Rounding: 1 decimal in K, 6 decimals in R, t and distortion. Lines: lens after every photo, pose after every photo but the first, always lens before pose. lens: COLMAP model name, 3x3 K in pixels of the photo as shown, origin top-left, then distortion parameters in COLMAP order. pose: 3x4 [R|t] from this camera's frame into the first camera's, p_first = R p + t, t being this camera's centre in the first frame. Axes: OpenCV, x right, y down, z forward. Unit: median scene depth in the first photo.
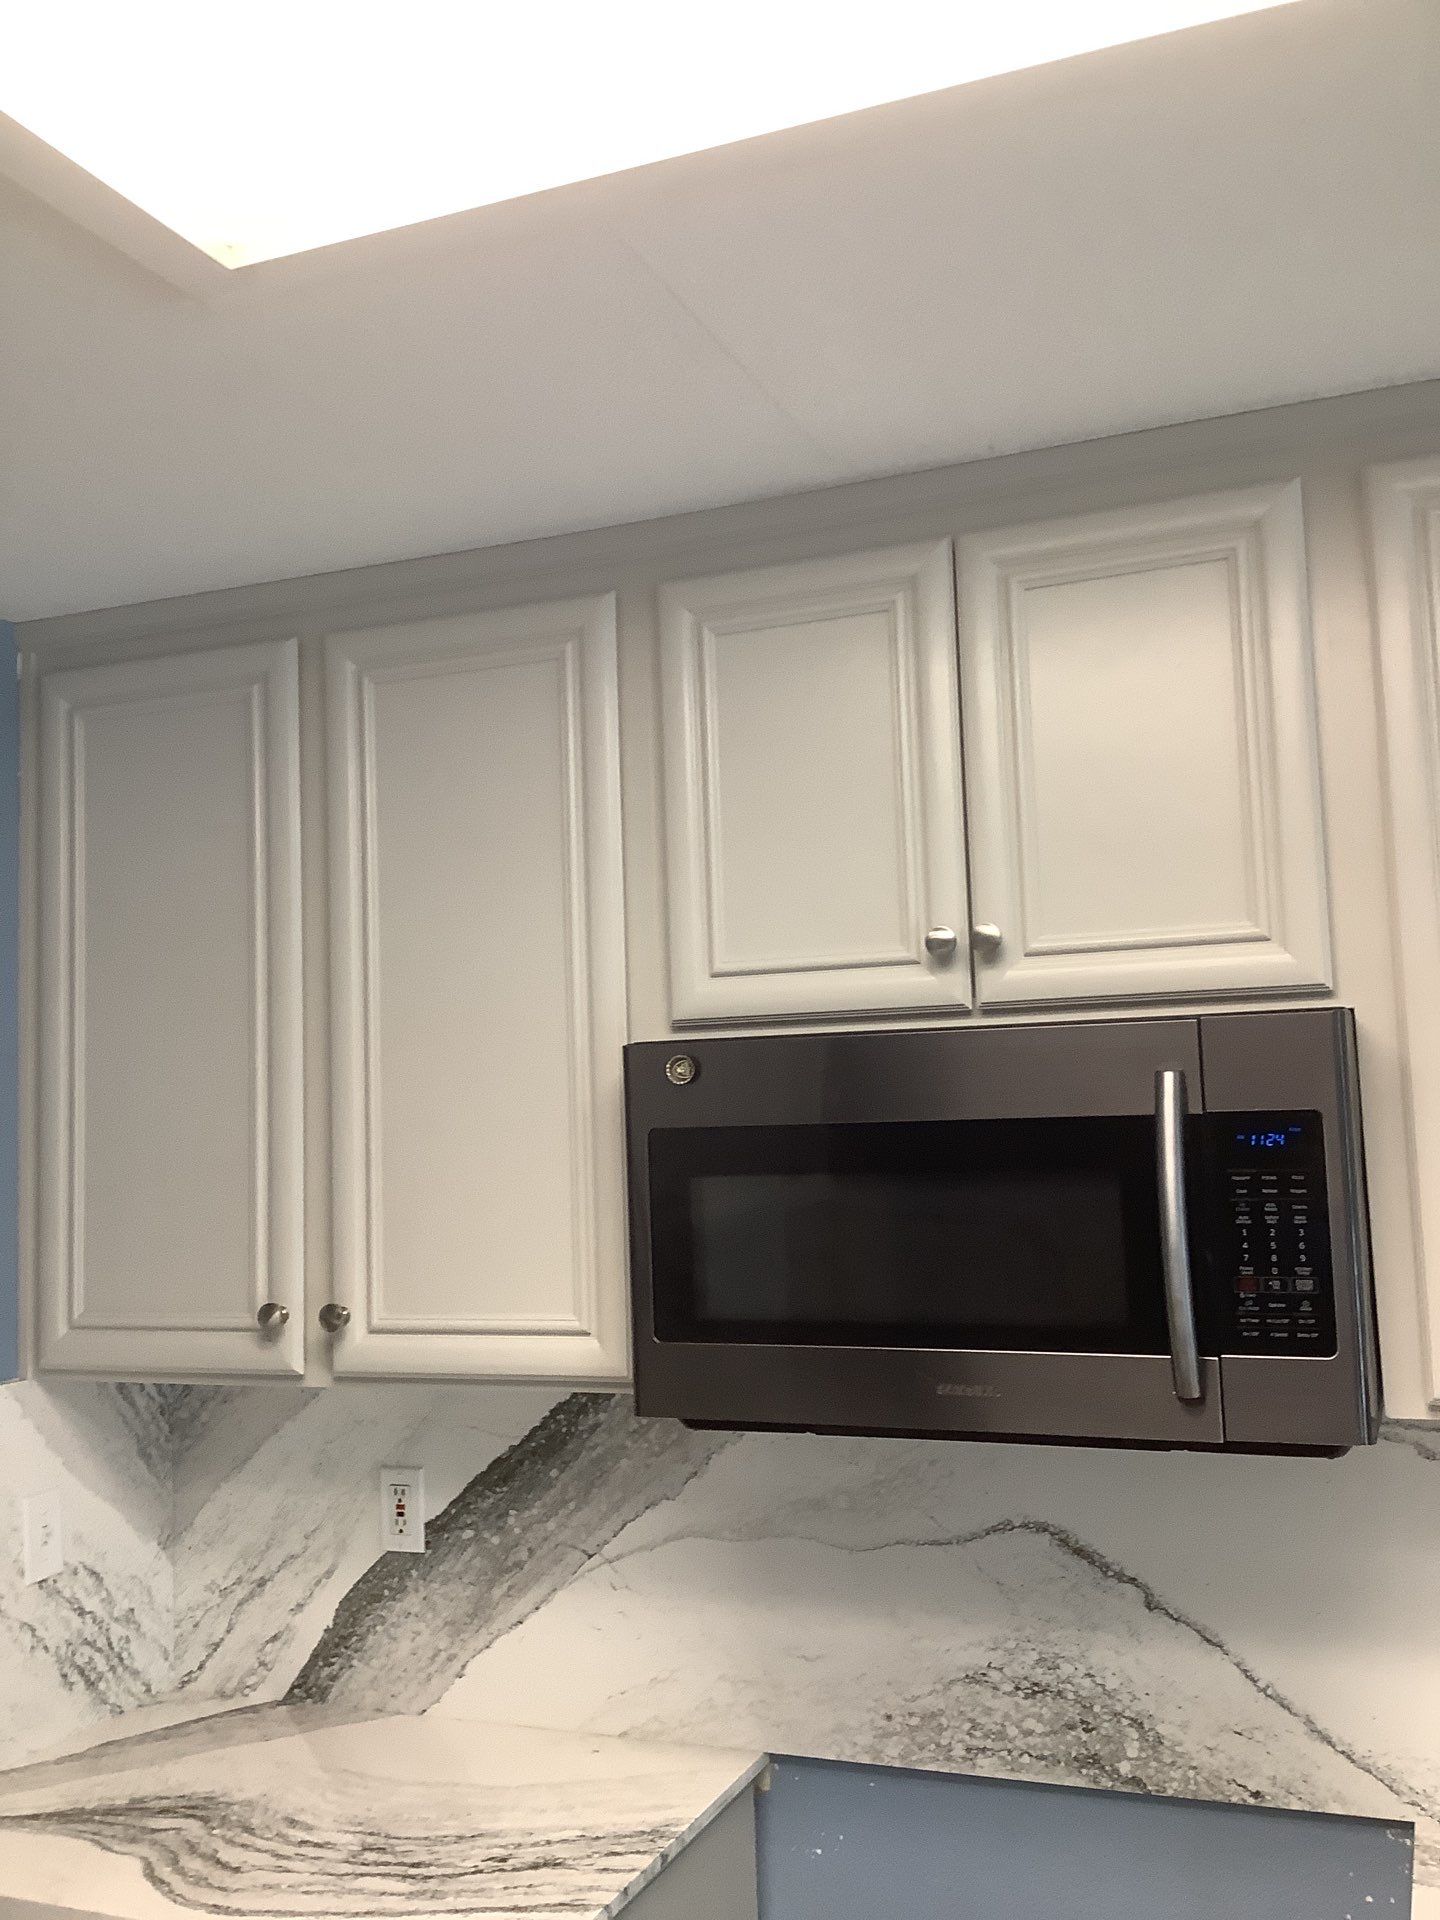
lens RADIAL K [[1759.8, 0, 720.0], [0, 1759.8, 960.0], [0, 0, 1]] dist [-0.017925, -0.025154]
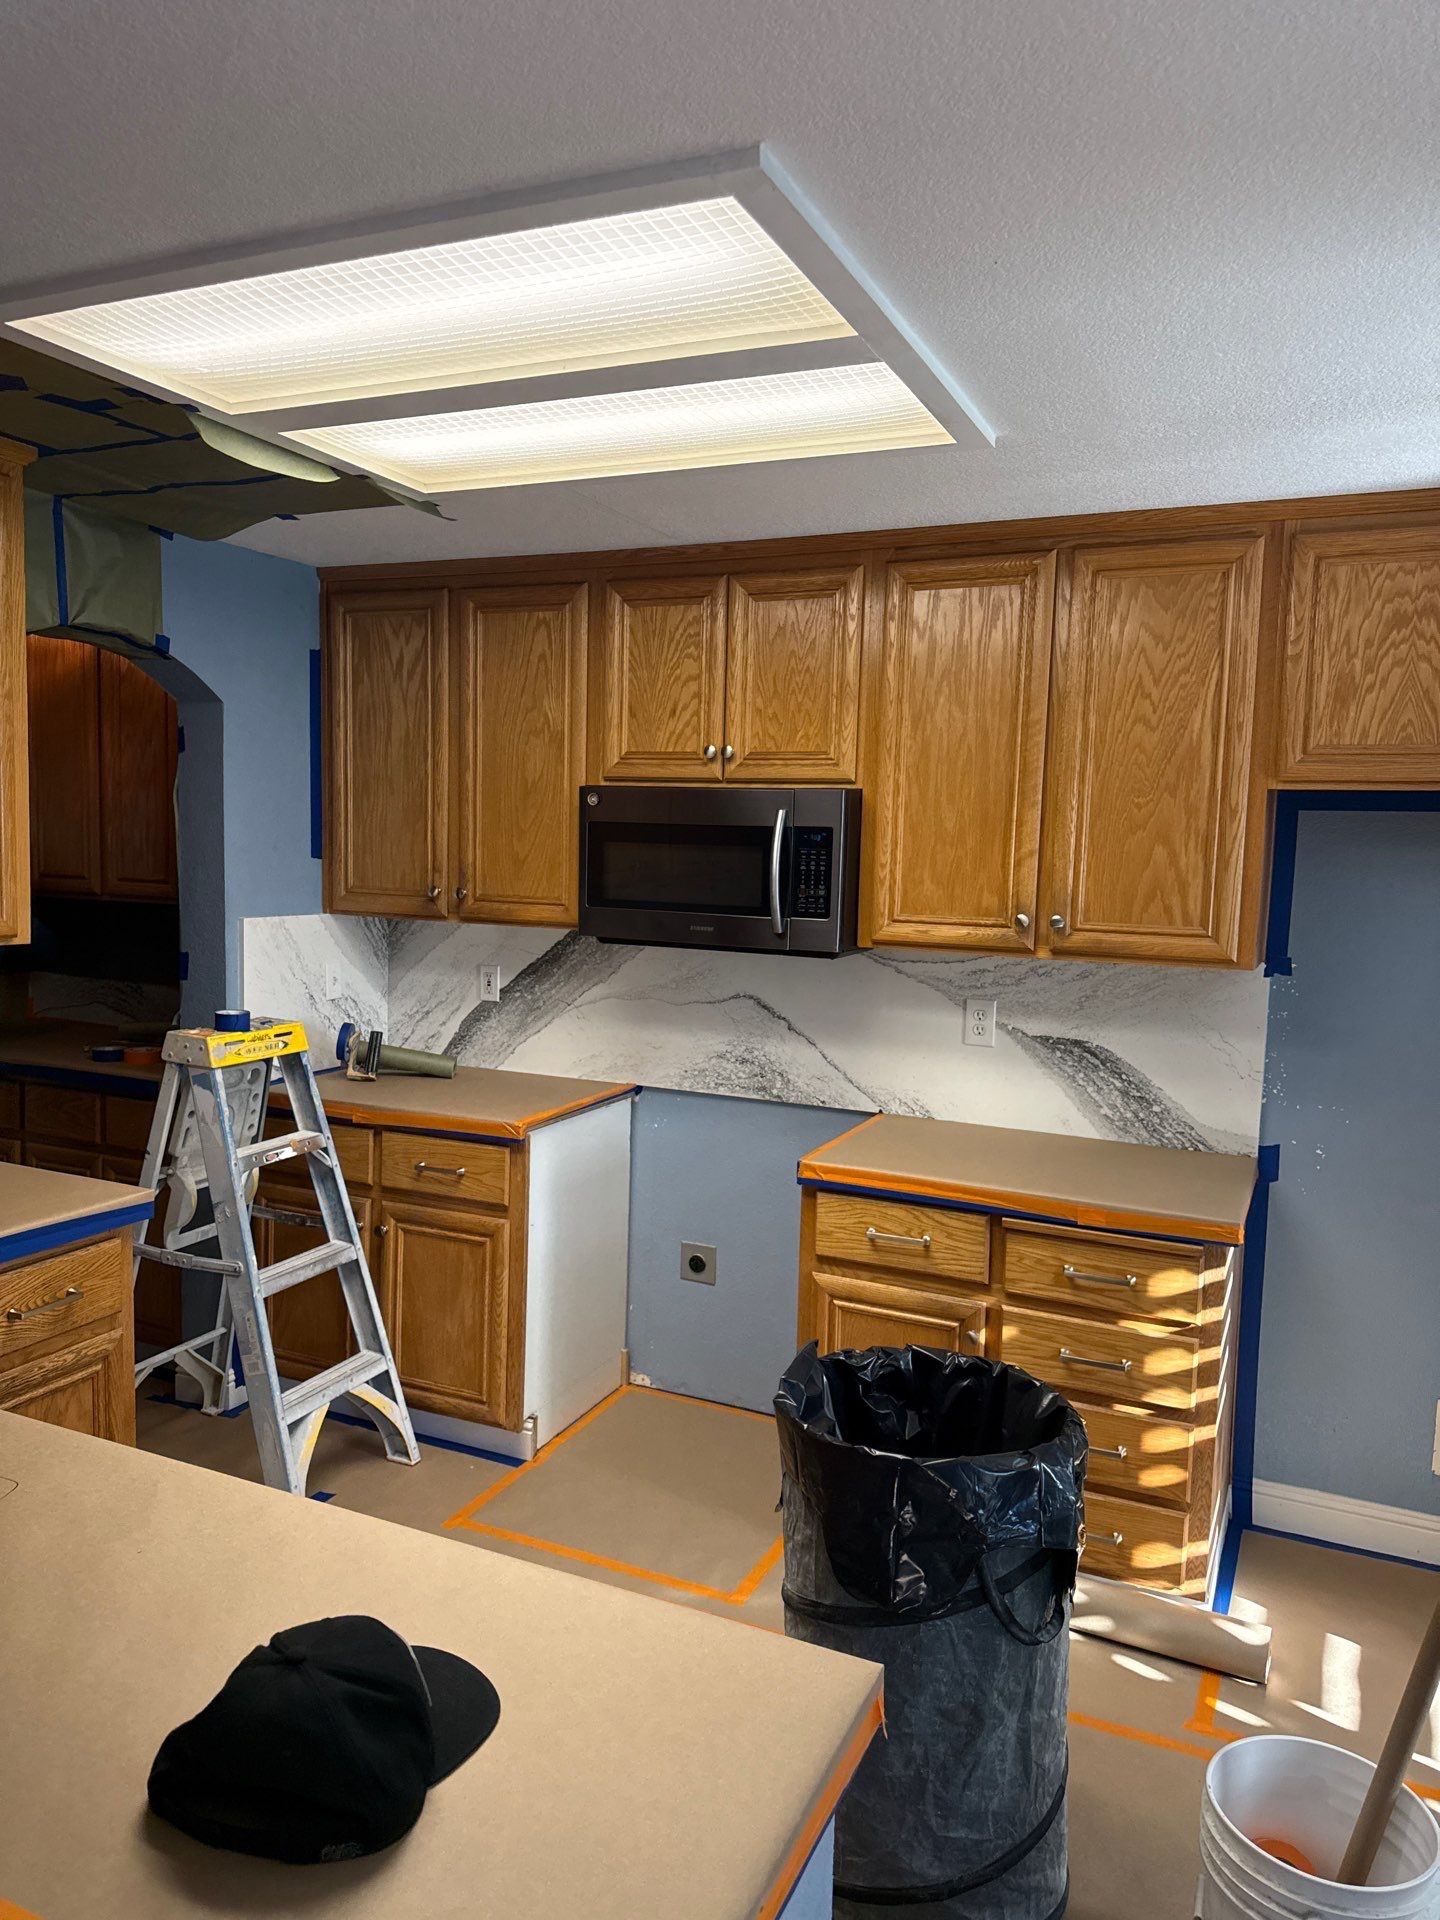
lens RADIAL K [[1304.7, 0, 761.1], [0, 1304.7, 959.0], [0, 0, 1]] dist [0.093110, 0.000131]
pose [[0.998321, 0.057847, -0.003086, 0.200621], [-0.056377, 0.982433, 0.177896, -0.050115], [0.013323, -0.177423, 0.984044, -0.768312]]
